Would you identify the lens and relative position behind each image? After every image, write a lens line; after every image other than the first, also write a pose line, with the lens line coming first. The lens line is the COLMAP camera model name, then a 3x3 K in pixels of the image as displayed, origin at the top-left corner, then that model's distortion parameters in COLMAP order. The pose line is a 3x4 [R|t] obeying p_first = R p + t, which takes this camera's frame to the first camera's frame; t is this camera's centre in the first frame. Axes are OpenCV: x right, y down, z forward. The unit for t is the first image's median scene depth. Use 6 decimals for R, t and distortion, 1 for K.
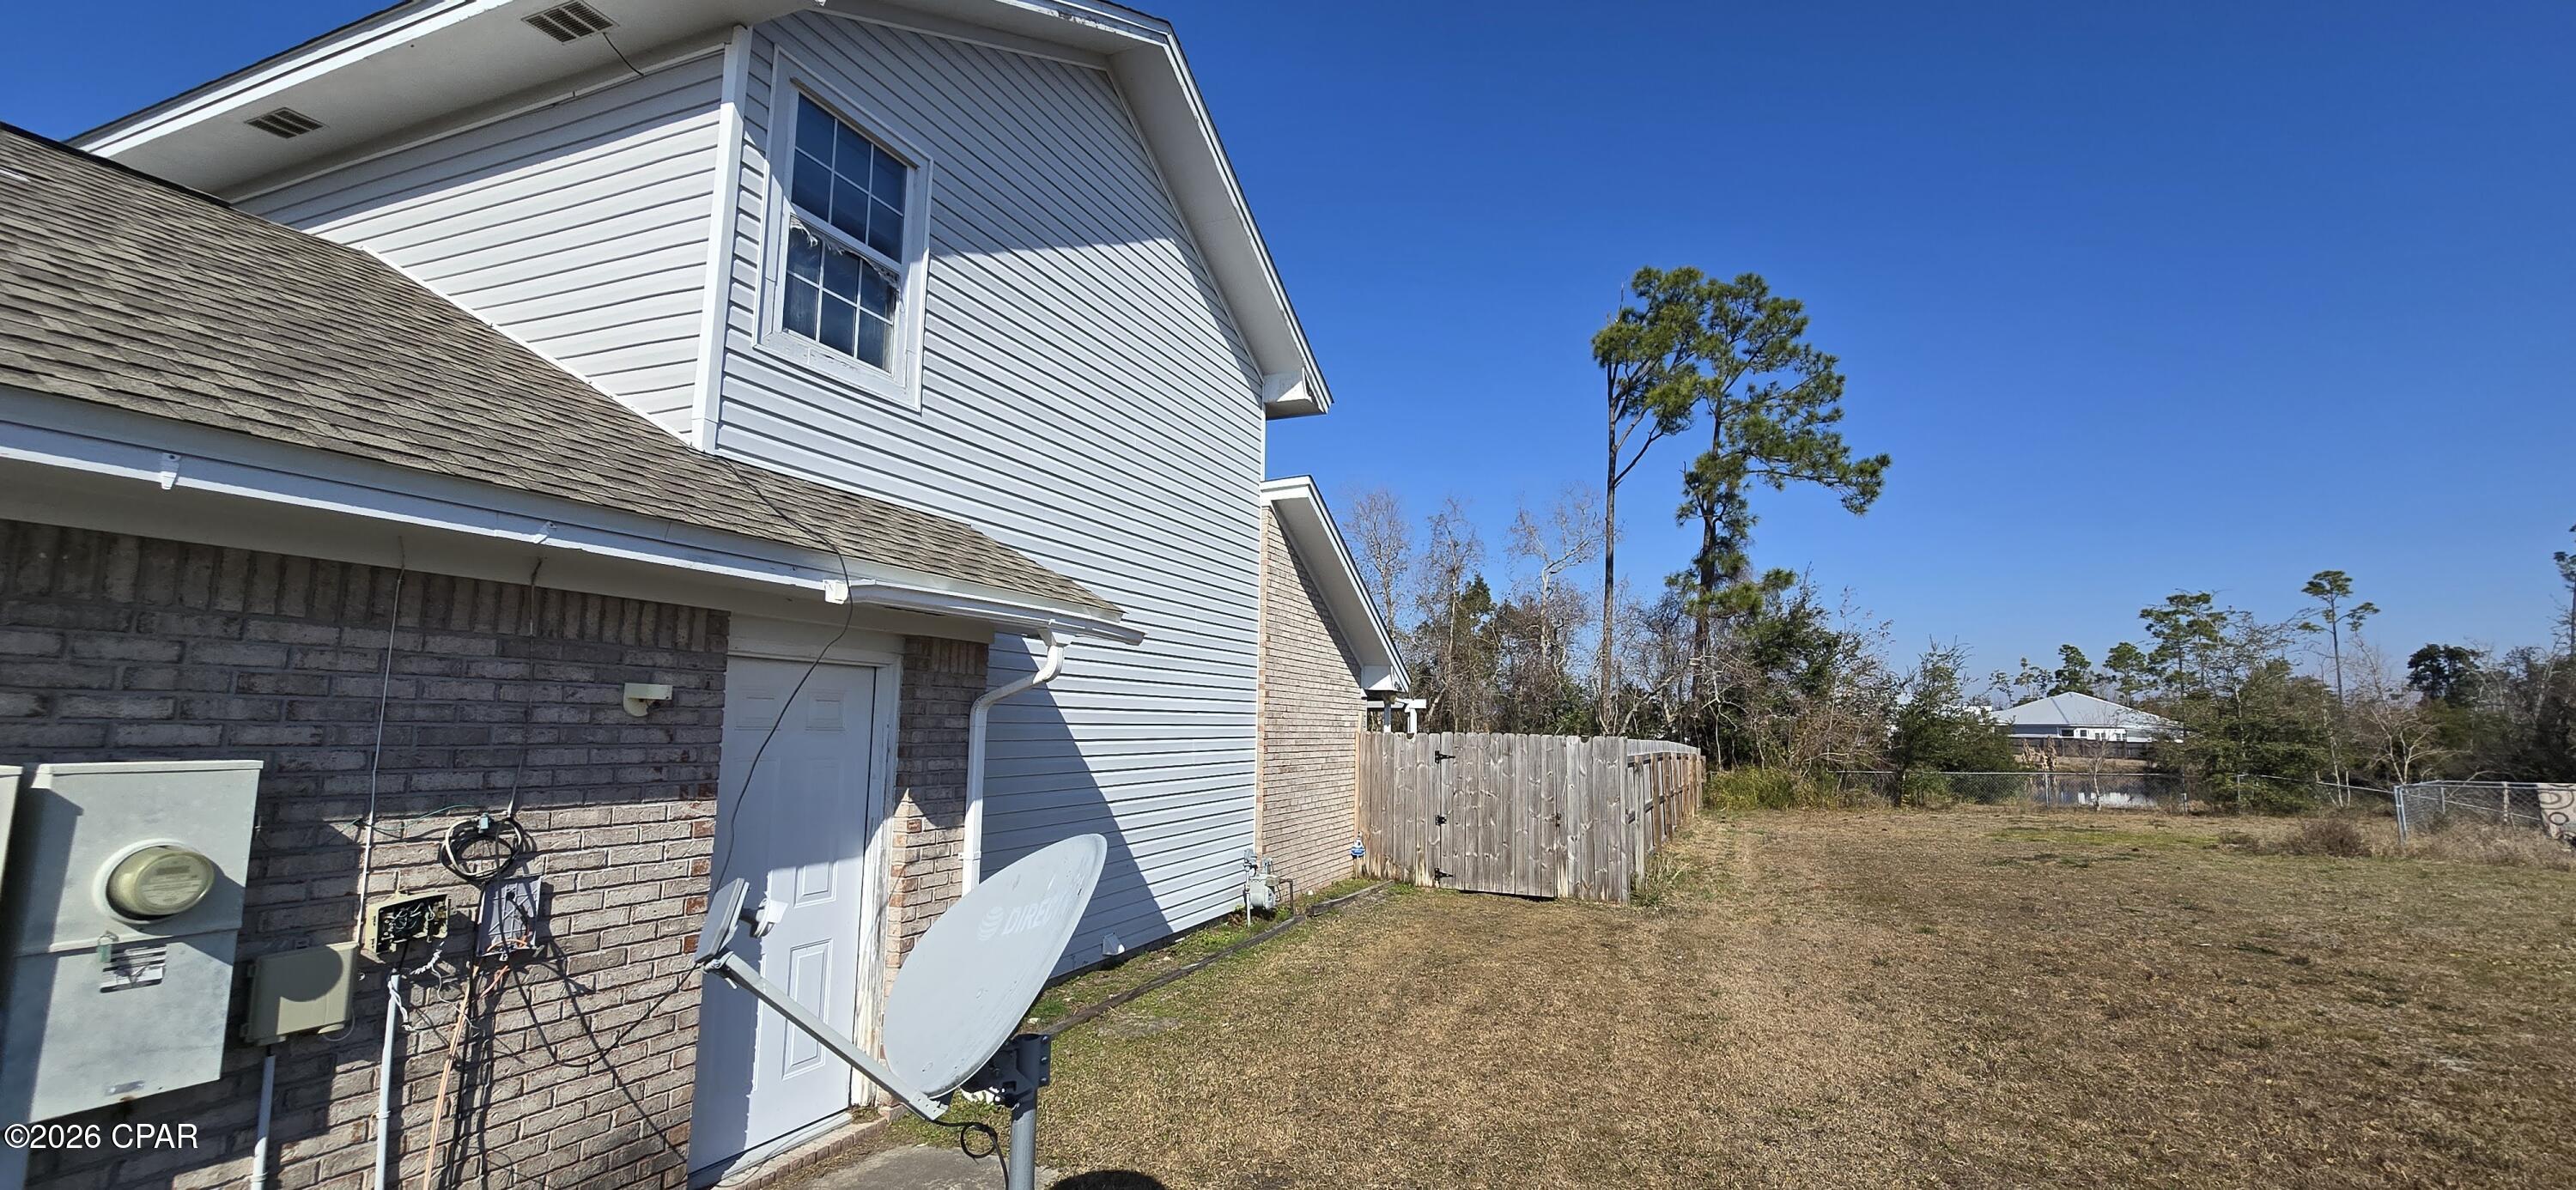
lens RADIAL K [[1053.9, 0, 1306.1], [0, 1053.9, 608.5], [0, 0, 1]] dist [0.000109, -0.002273]
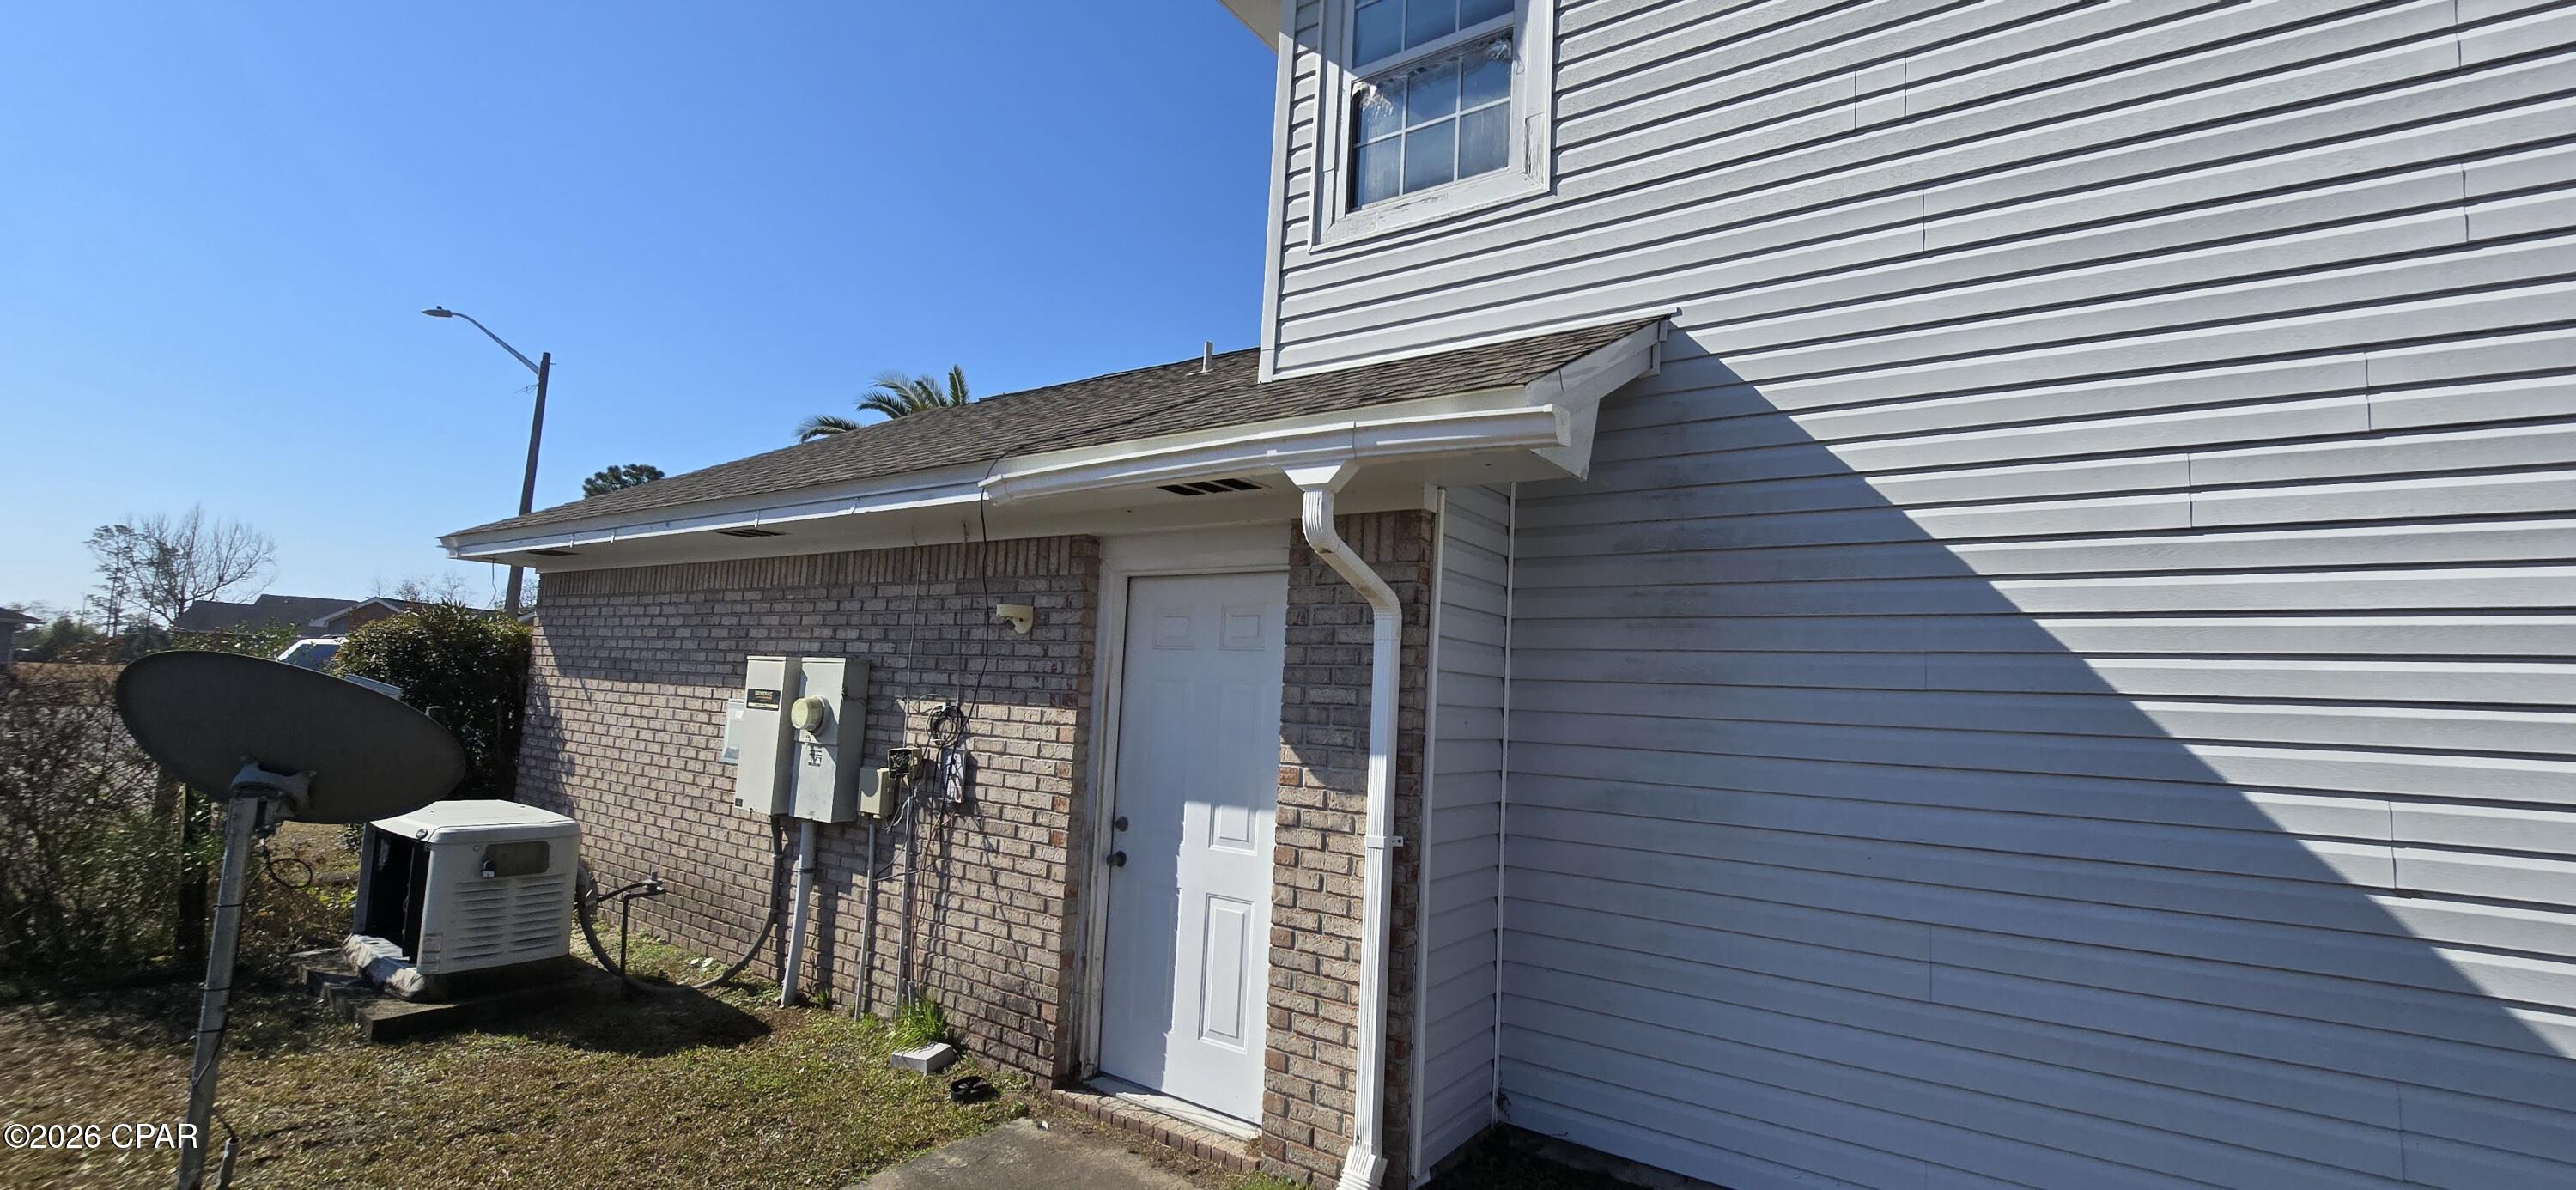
lens RADIAL K [[1053.9, 0, 1306.1], [0, 1053.9, 608.5], [0, 0, 1]] dist [0.000109, -0.002273]
pose [[-0.228918, -0.115248, -0.966599, 0.479804], [0.059172, 0.989483, -0.131990, 0.262073], [0.971646, -0.087410, -0.219691, 1.643677]]
